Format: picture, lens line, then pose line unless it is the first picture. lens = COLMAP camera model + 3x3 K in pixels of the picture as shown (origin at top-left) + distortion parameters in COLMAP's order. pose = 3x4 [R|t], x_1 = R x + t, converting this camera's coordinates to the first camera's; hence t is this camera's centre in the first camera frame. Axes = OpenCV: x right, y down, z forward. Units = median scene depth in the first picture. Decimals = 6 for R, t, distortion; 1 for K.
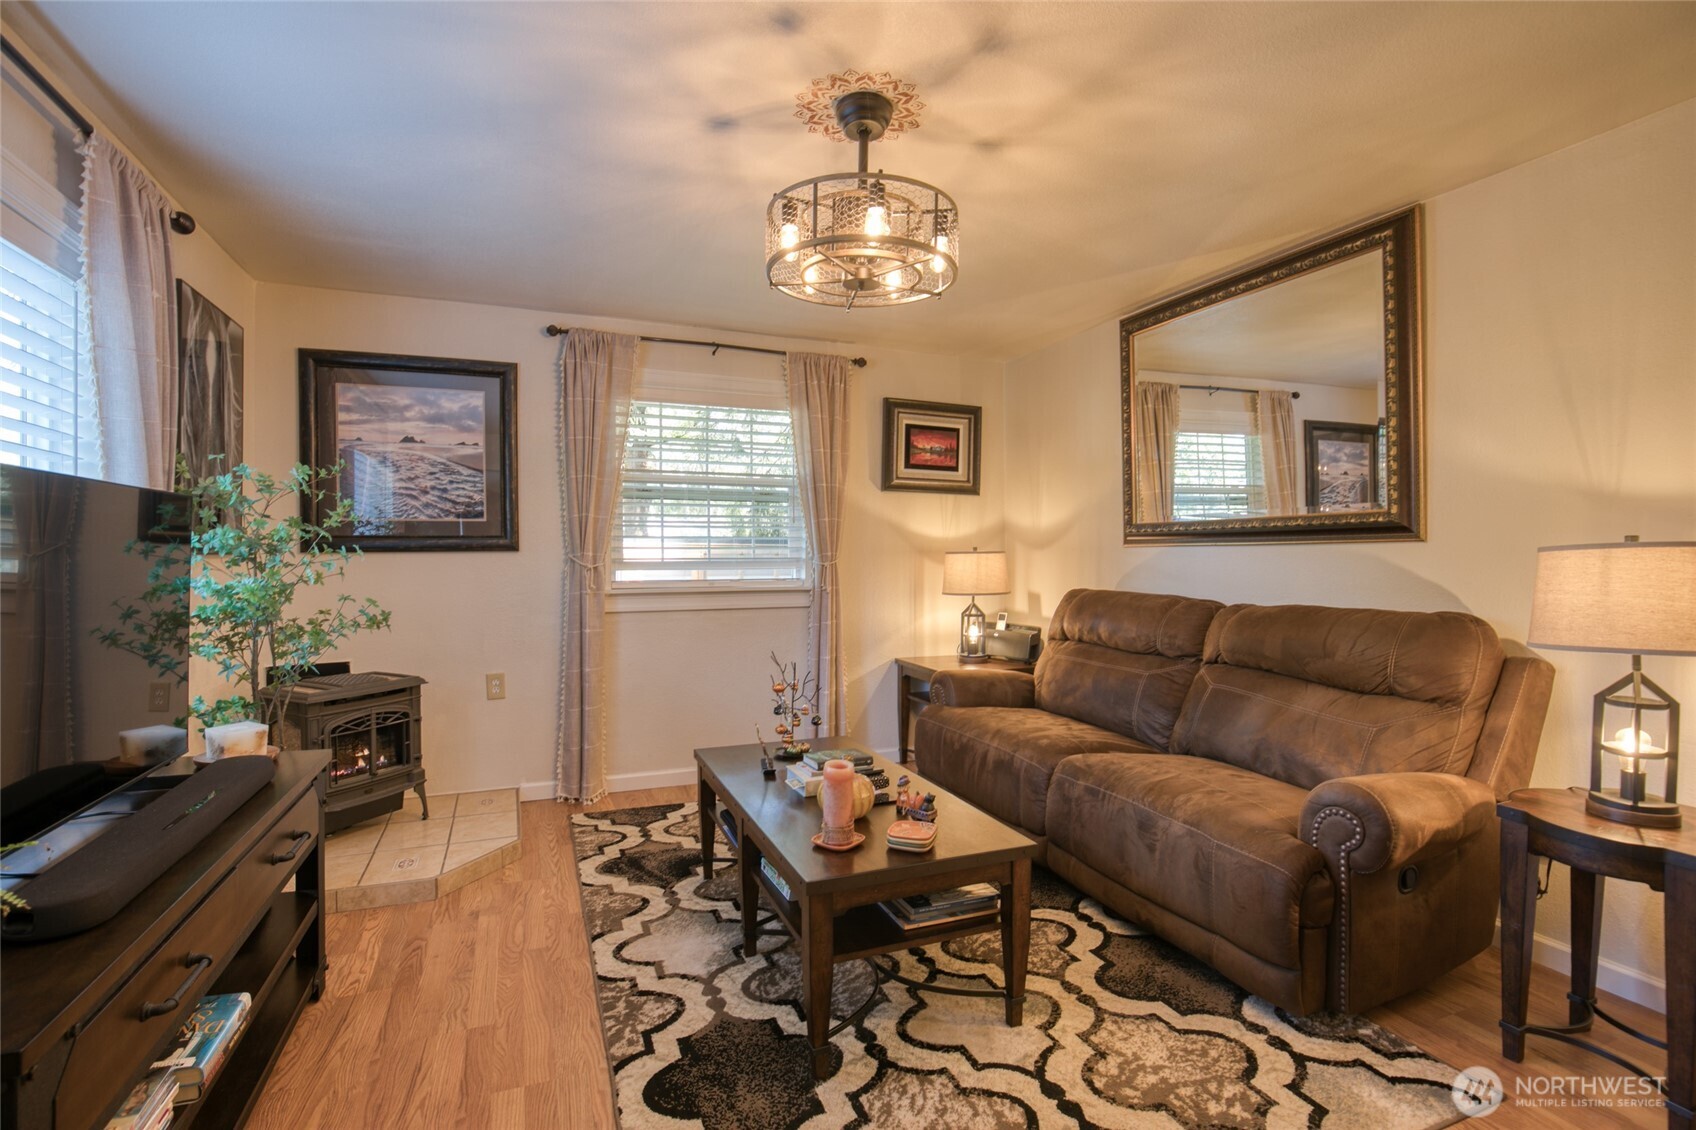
lens RADIAL K [[805.6, 0, 850.5], [0, 805.6, 559.1], [0, 0, 1]] dist [-0.032606, 0.006228]
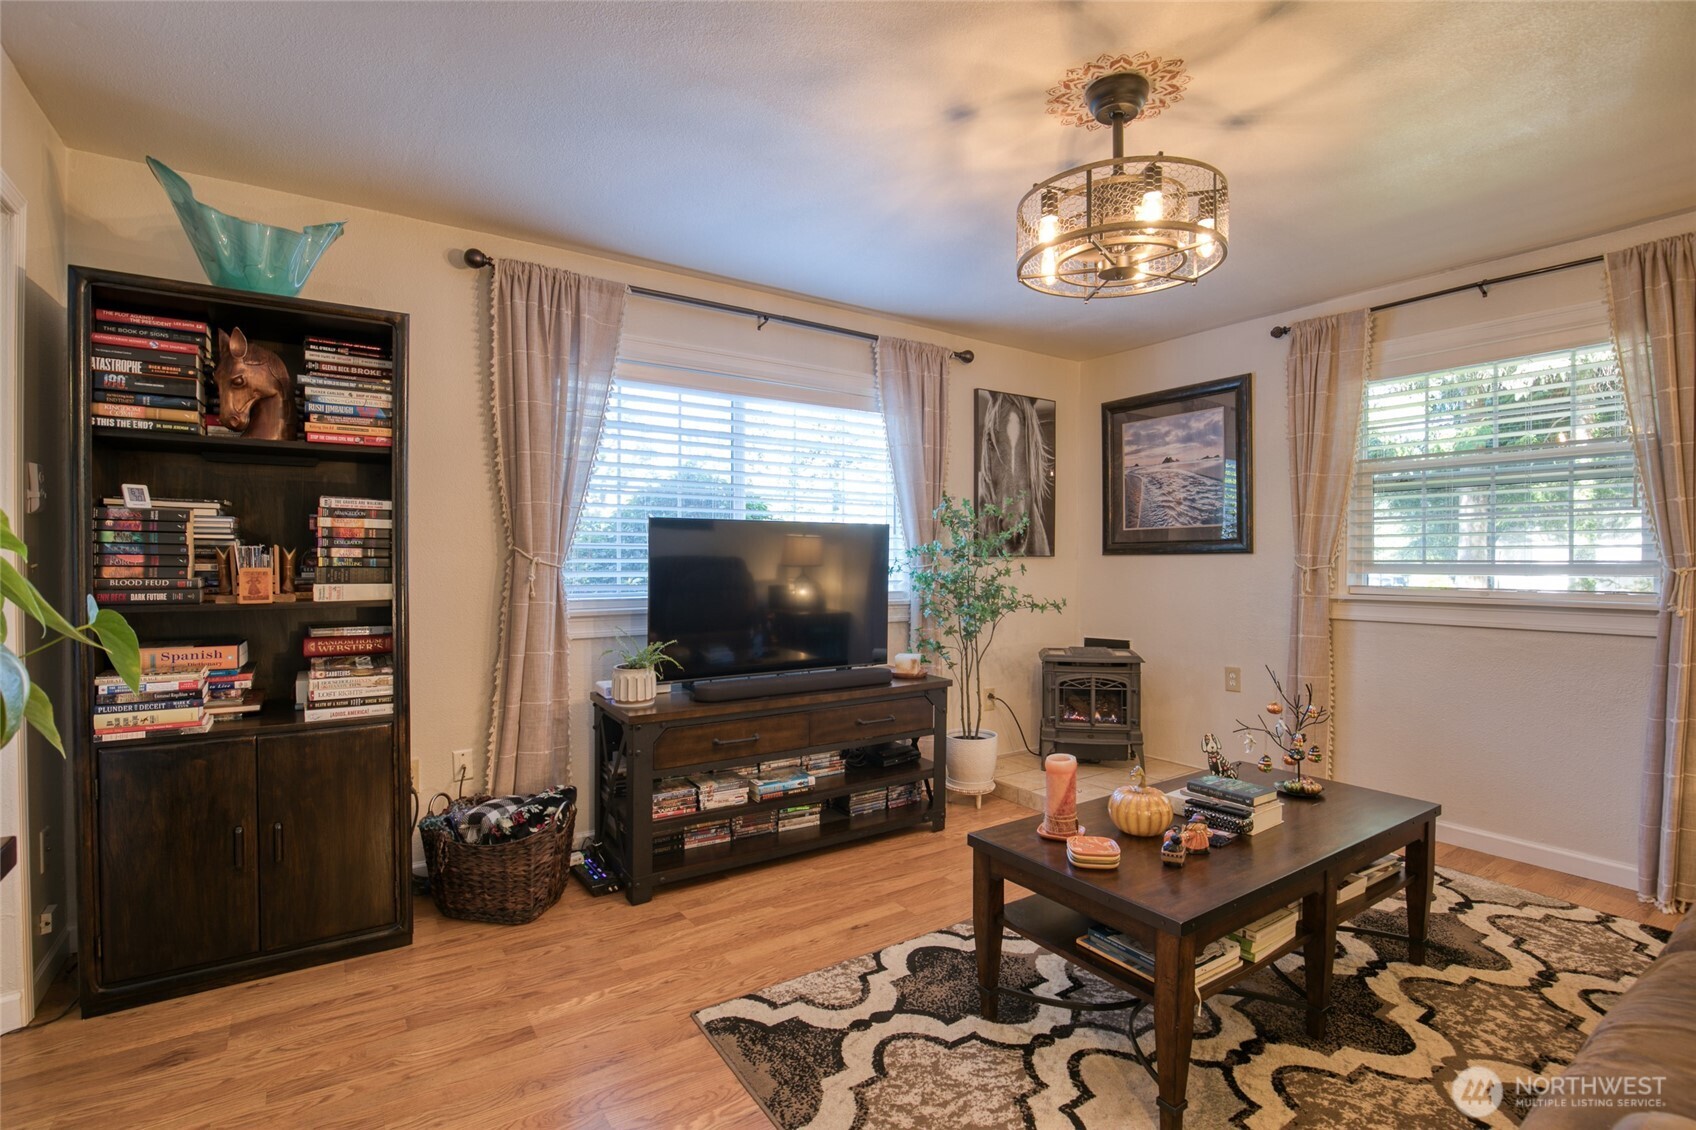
lens RADIAL K [[805.6, 0, 838.3], [0, 805.6, 555.5], [0, 0, 1]] dist [-0.032606, 0.006228]
pose [[0.179104, -0.003057, -0.983825, 0.526954], [-0.005975, 0.999973, -0.004195, 0.000857], [0.983812, 0.006630, 0.179080, 0.295196]]
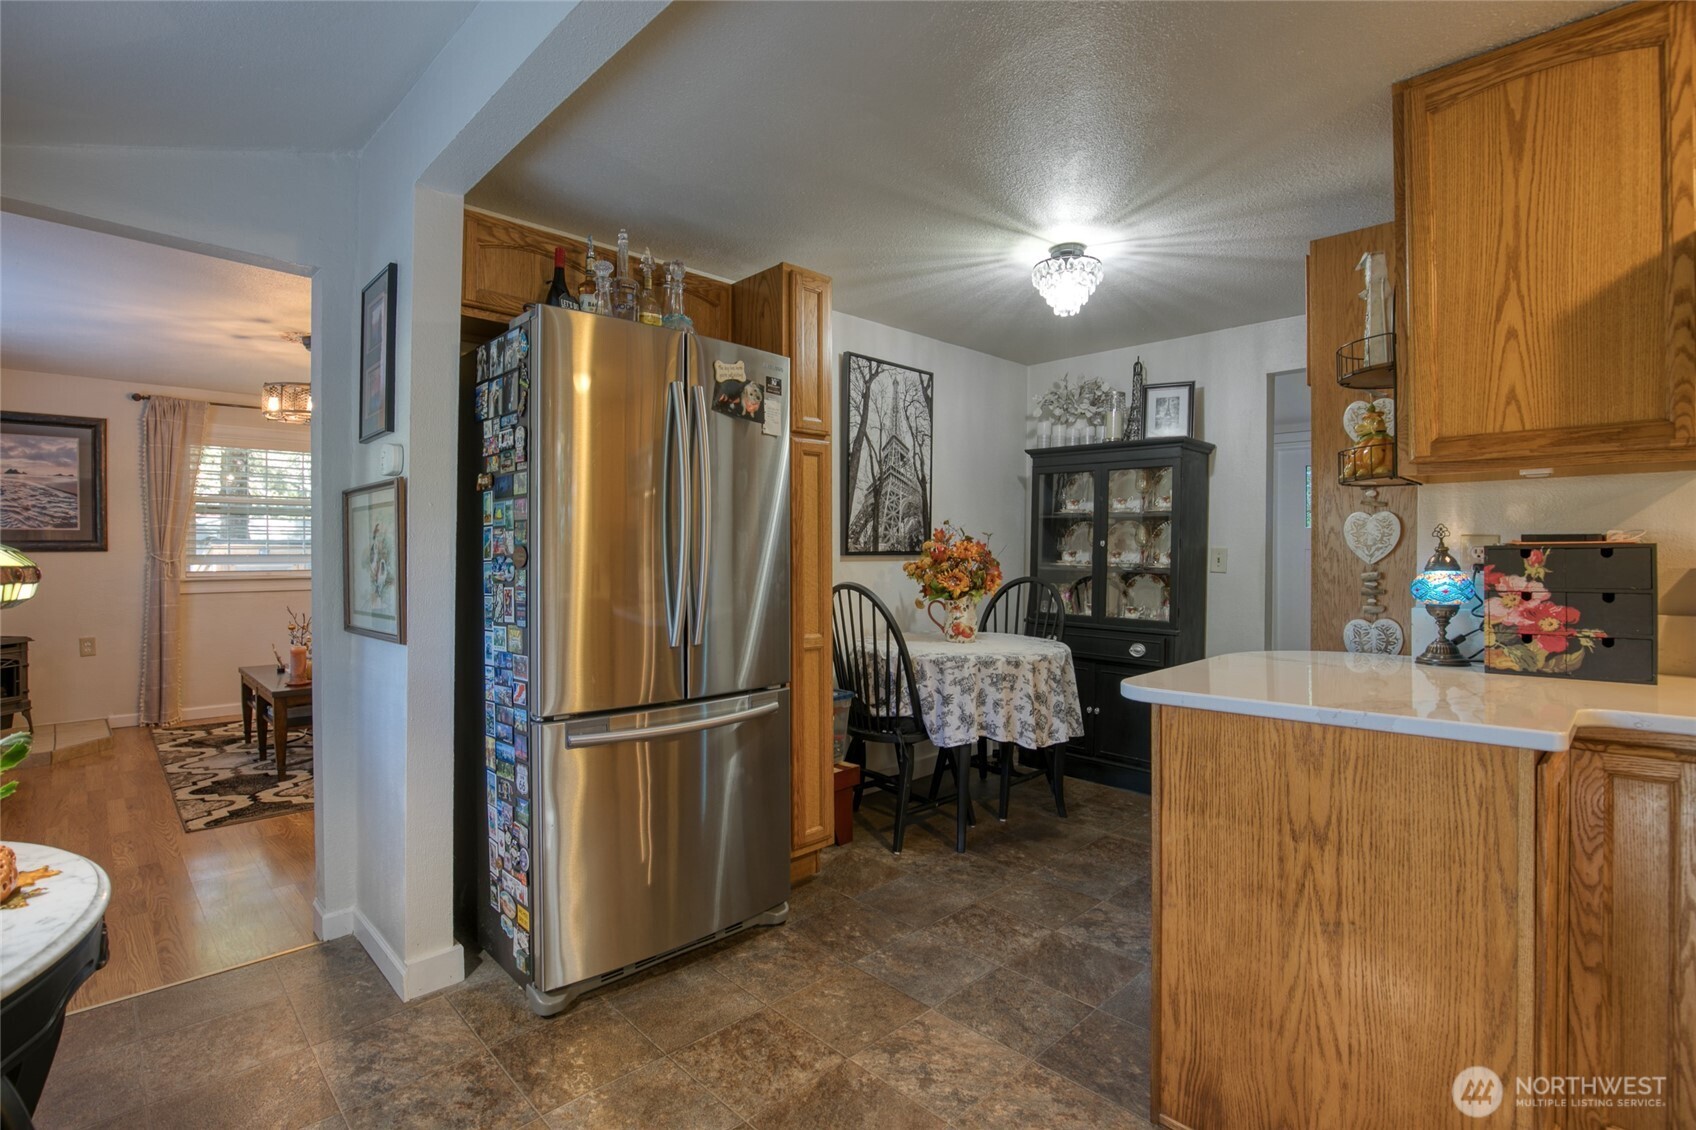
lens RADIAL K [[805.6, 0, 819.9], [0, 805.6, 551.6], [0, 0, 1]] dist [-0.032606, 0.006228]
pose [[0.933785, -0.002178, 0.357828, 0.274277], [0.005908, 0.999939, -0.009332, 0.012082], [-0.357786, 0.010828, 0.933741, -0.780261]]
